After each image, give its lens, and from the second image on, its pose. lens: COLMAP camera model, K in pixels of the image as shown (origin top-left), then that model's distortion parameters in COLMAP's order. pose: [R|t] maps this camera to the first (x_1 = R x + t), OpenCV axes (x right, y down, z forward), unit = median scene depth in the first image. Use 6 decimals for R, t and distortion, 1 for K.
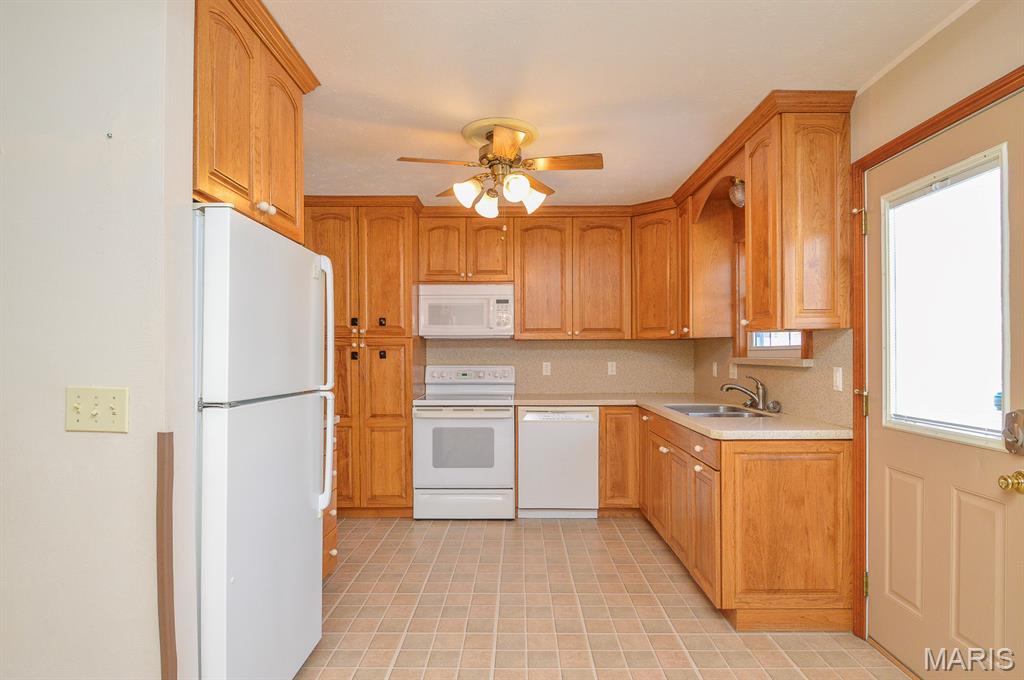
lens RADIAL K [[559.4, 0, 513.6], [0, 559.4, 354.3], [0, 0, 1]] dist [0.001620, 0.000110]
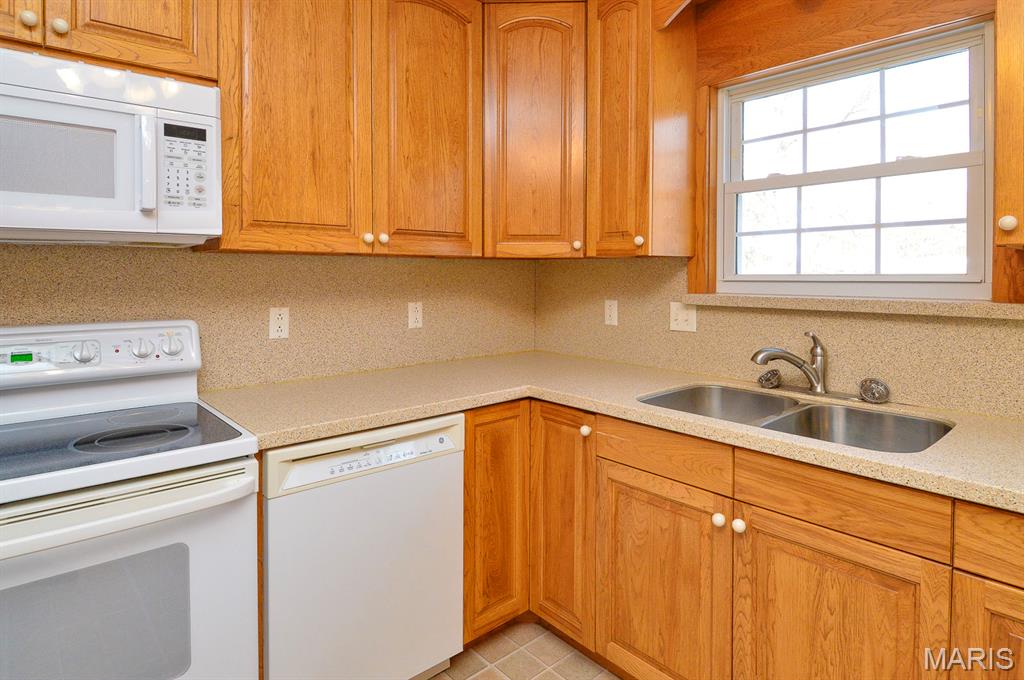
lens RADIAL K [[564.0, 0, 512.4], [0, 564.0, 286.1], [0, 0, 1]] dist [-0.001410, -0.000481]
pose [[0.742467, -0.009787, 0.669811, -0.100670], [-0.002493, 0.999846, 0.017373, -0.009814], [-0.669878, -0.014569, 0.742328, 0.621640]]
